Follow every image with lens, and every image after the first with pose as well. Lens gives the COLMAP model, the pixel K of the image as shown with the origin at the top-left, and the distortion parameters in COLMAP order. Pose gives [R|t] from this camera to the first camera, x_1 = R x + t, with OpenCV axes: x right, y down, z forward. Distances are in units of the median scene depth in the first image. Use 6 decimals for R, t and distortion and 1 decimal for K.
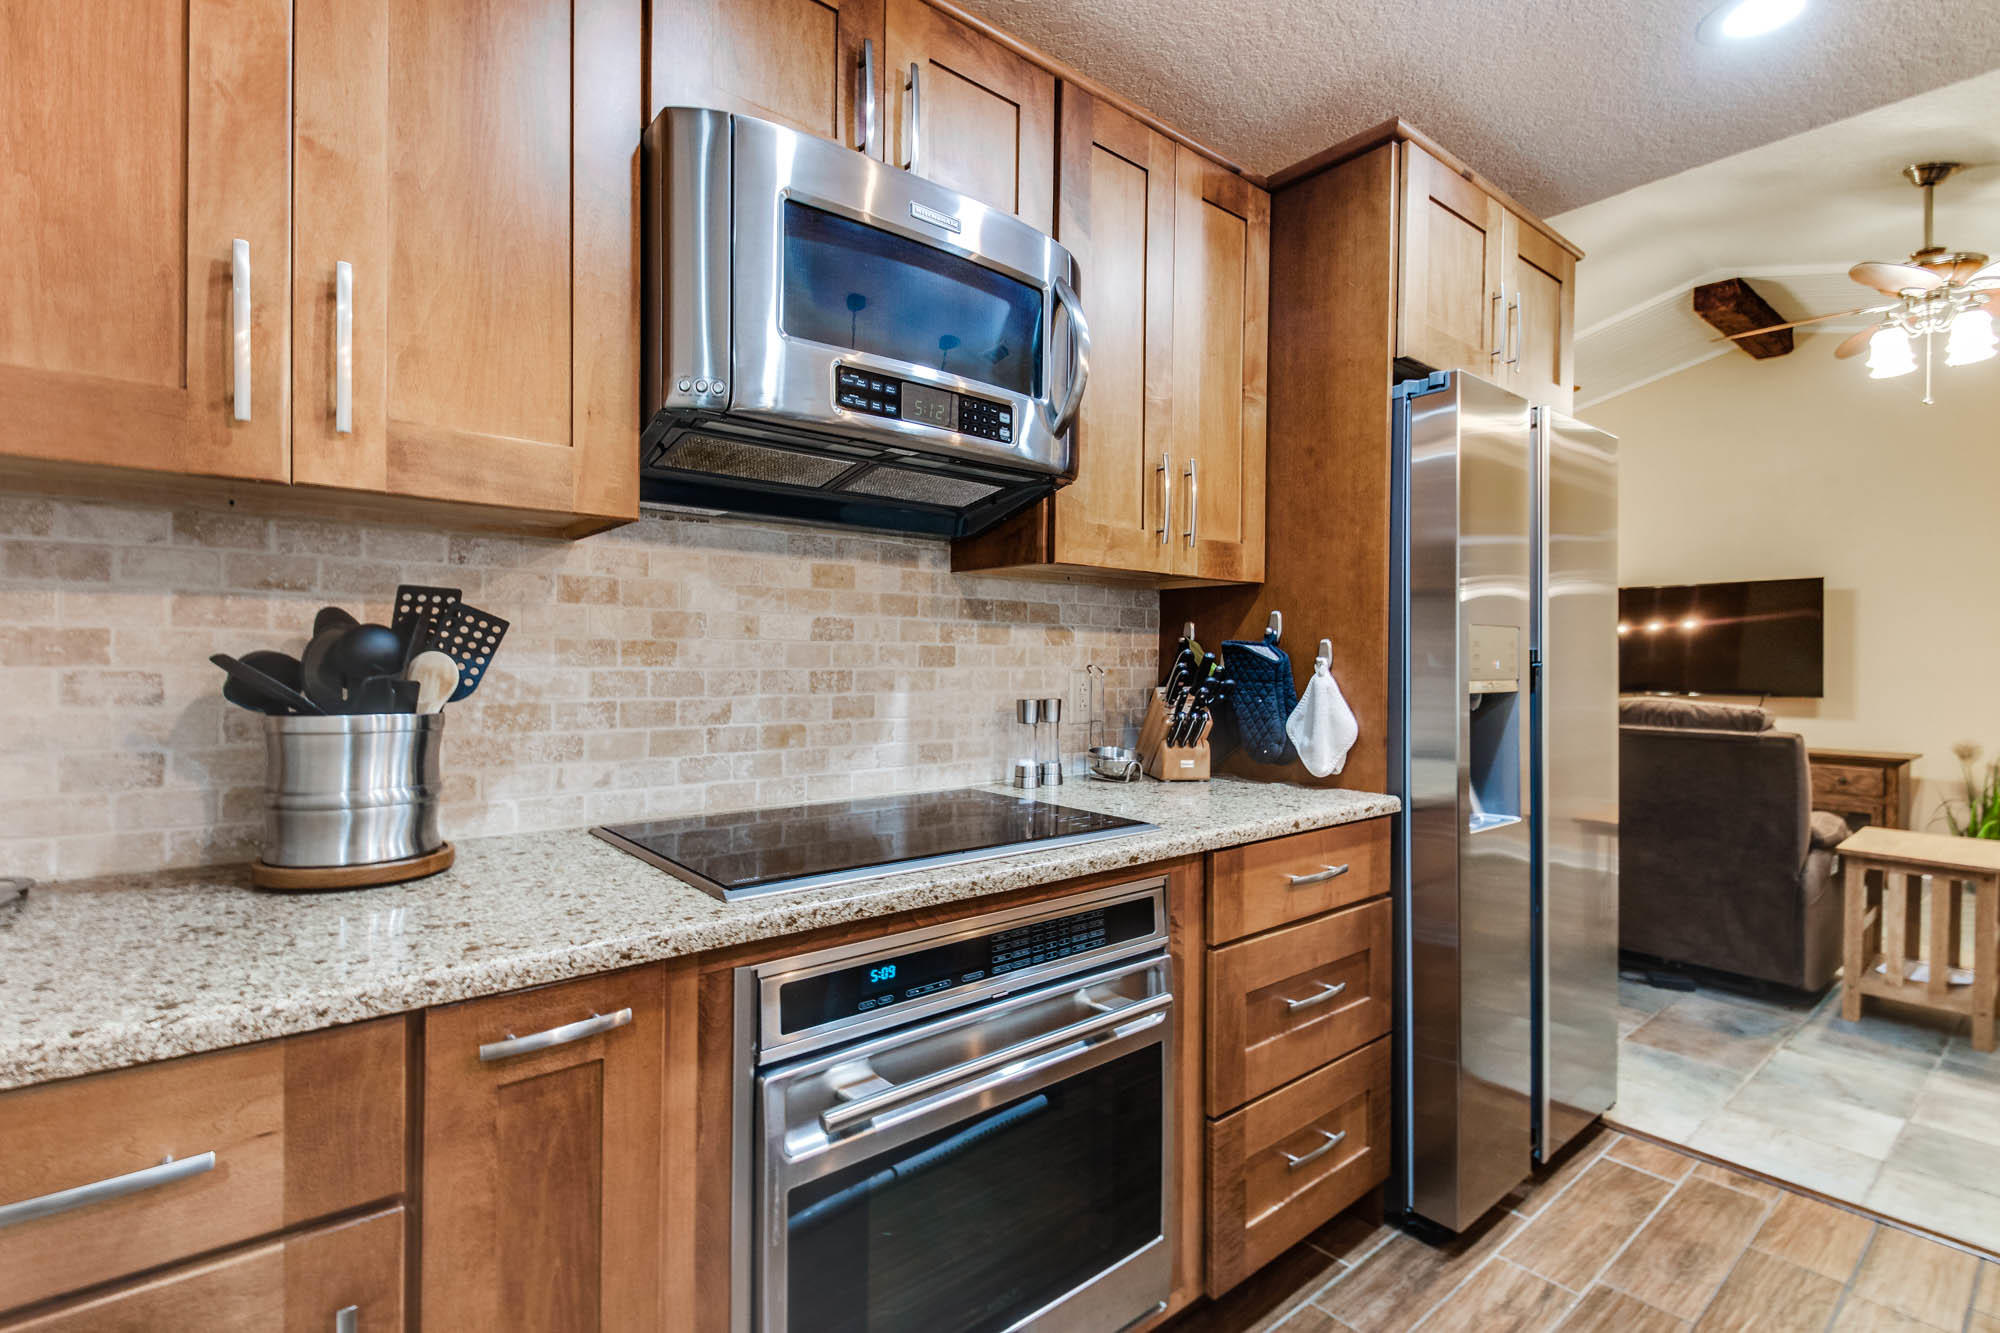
lens RADIAL K [[920.2, 0, 965.9], [0, 920.2, 668.4], [0, 0, 1]] dist [0.022732, -0.006742]
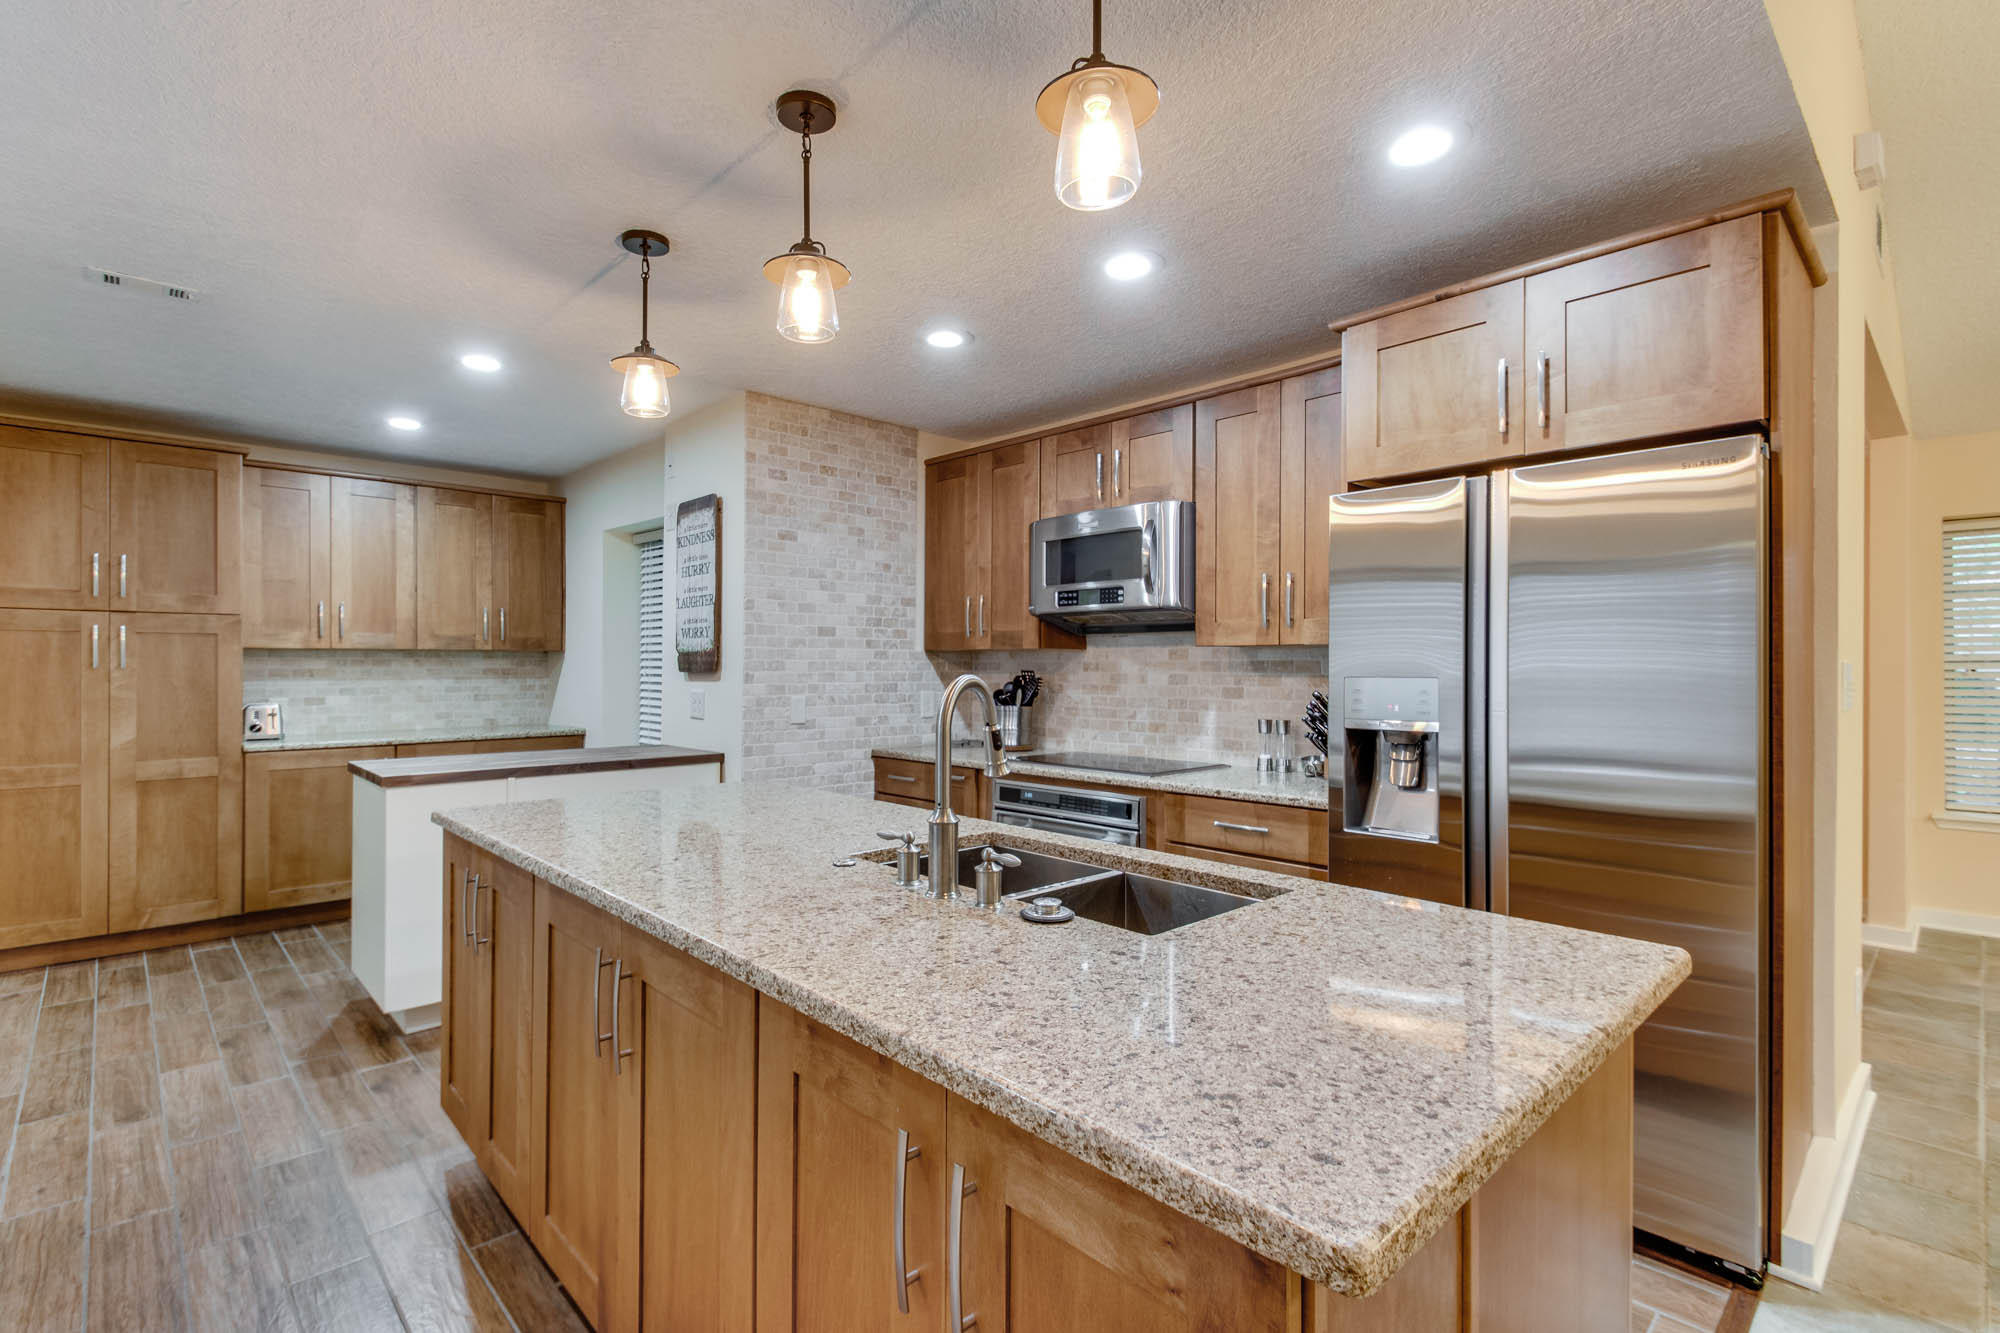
lens RADIAL K [[920.2, 0, 965.9], [0, 920.2, 668.4], [0, 0, 1]] dist [0.022732, -0.006742]
pose [[0.071540, -0.009364, -0.997394, 1.884976], [-0.014958, 0.999833, -0.010460, -0.037309], [0.997326, 0.015667, 0.071388, 0.354060]]
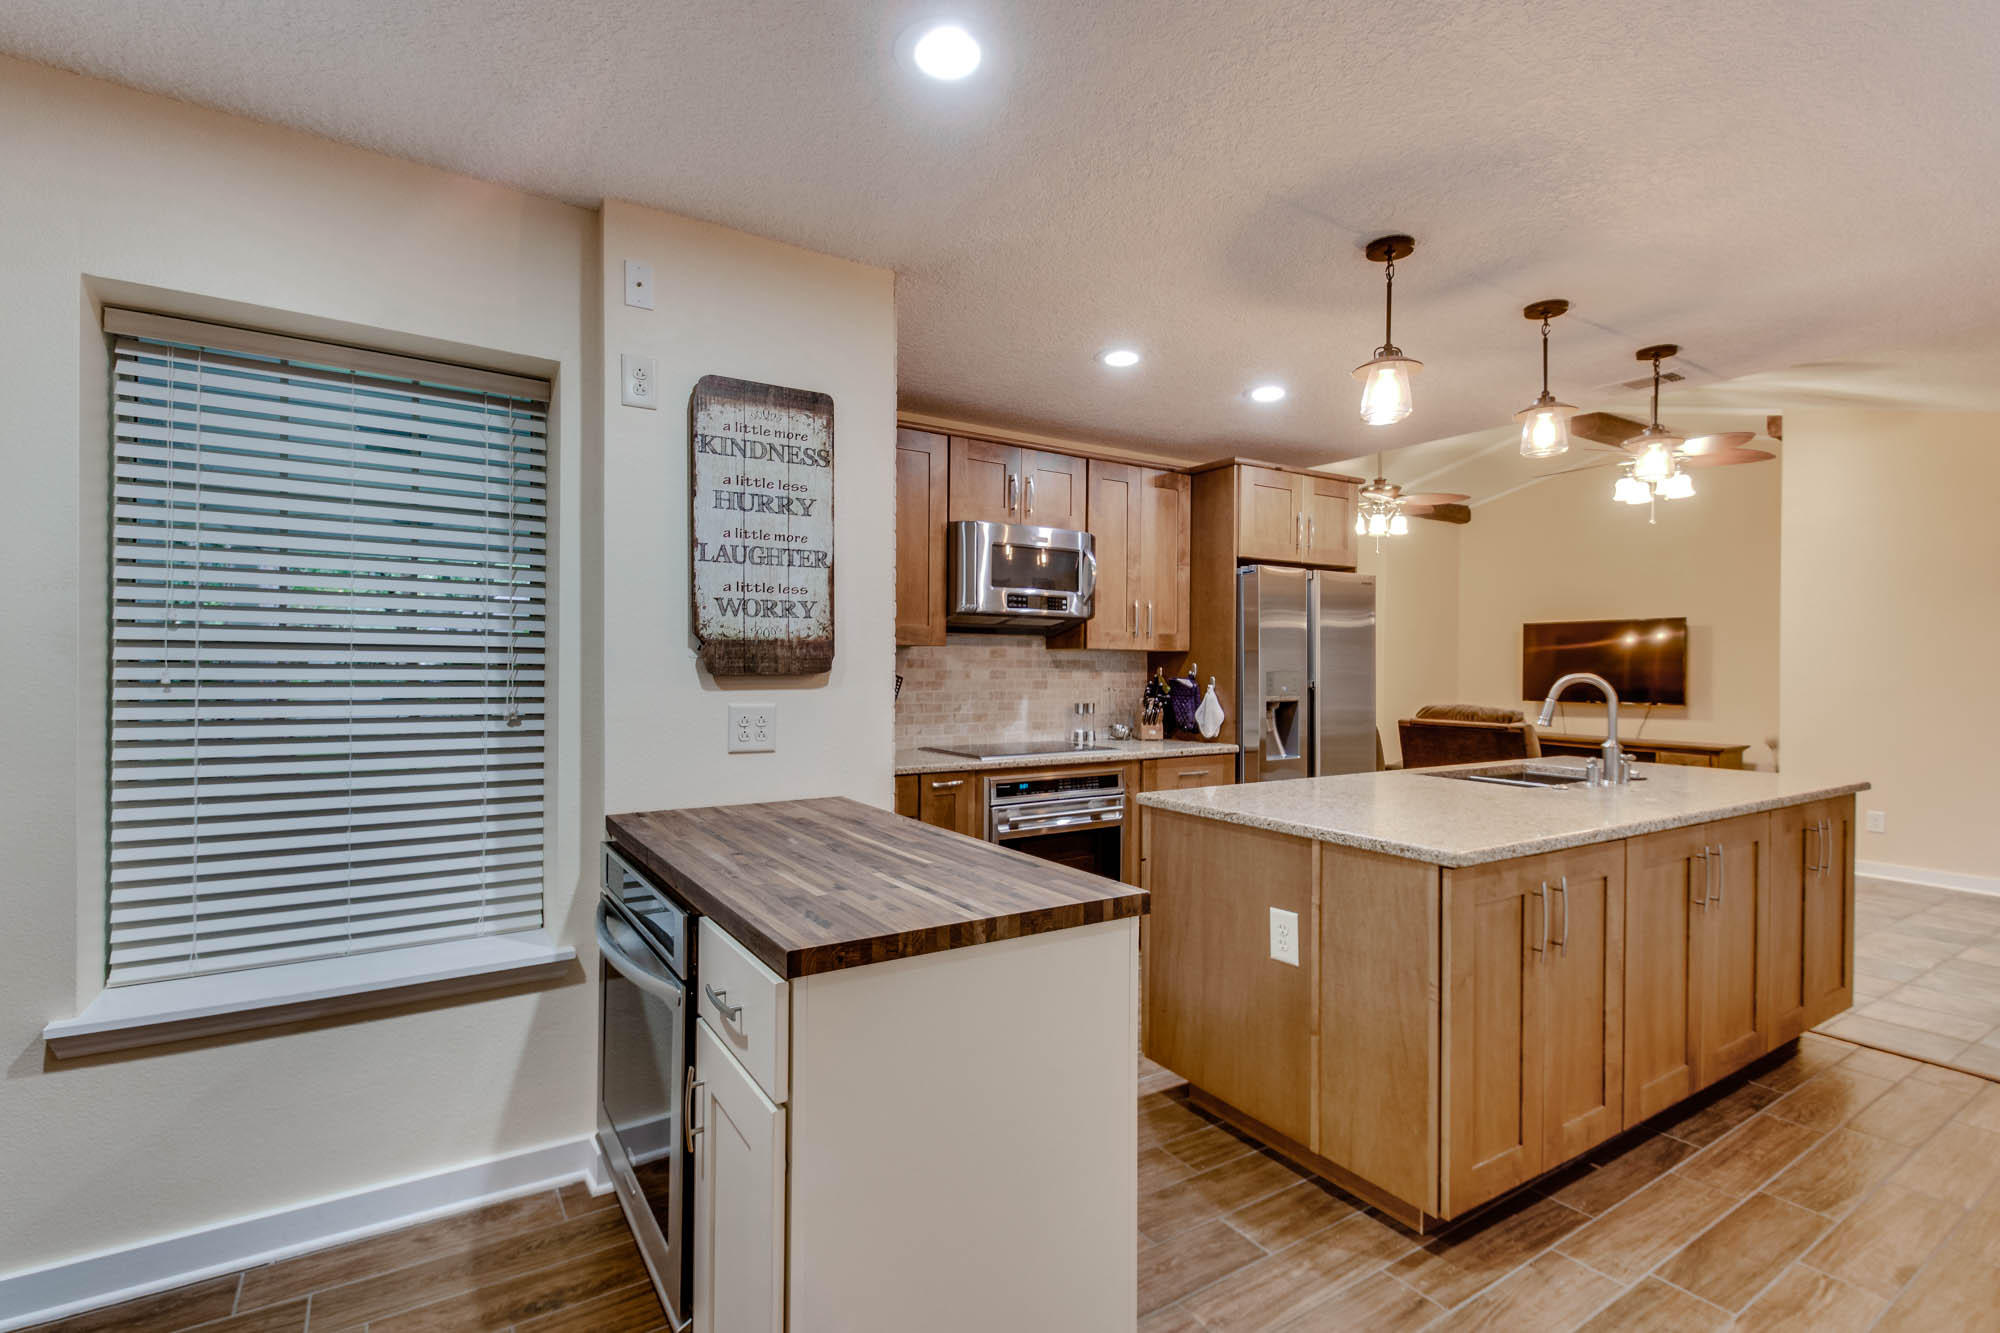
lens RADIAL K [[920.2, 0, 965.9], [0, 920.2, 668.4], [0, 0, 1]] dist [0.022732, -0.006742]
pose [[0.994004, -0.002434, -0.109312, 0.040059], [0.001526, 0.999964, -0.008387, -0.038058], [0.109329, 0.008170, 0.993972, -1.439745]]
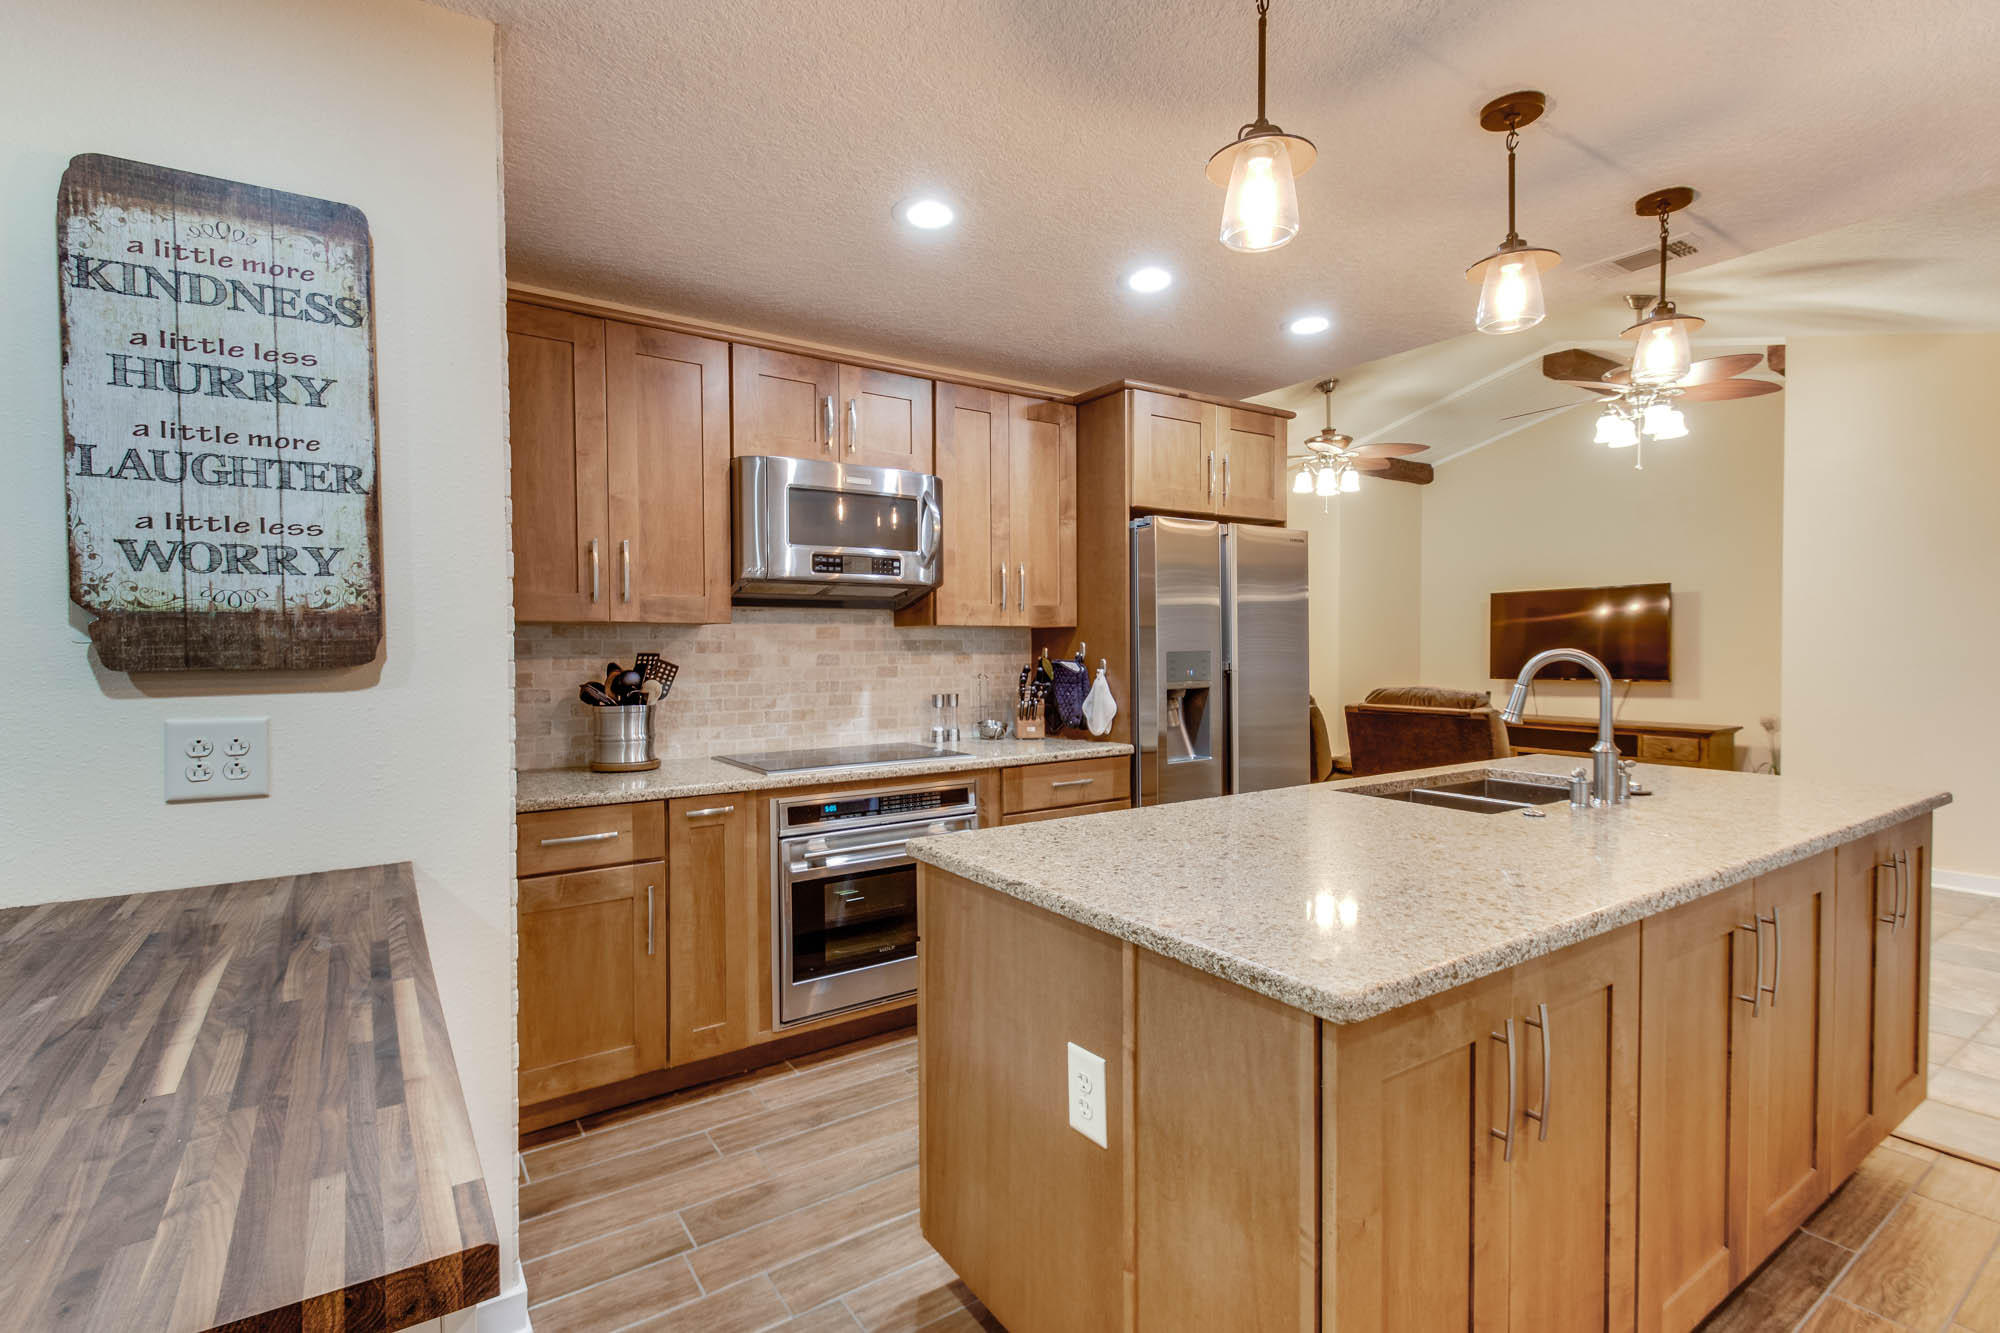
lens RADIAL K [[920.2, 0, 965.9], [0, 920.2, 668.4], [0, 0, 1]] dist [0.022732, -0.006742]
pose [[0.996163, -0.013868, -0.086406, 0.306420], [0.014919, 0.999822, 0.011529, -0.041737], [0.086231, -0.012774, 0.996193, -0.893366]]
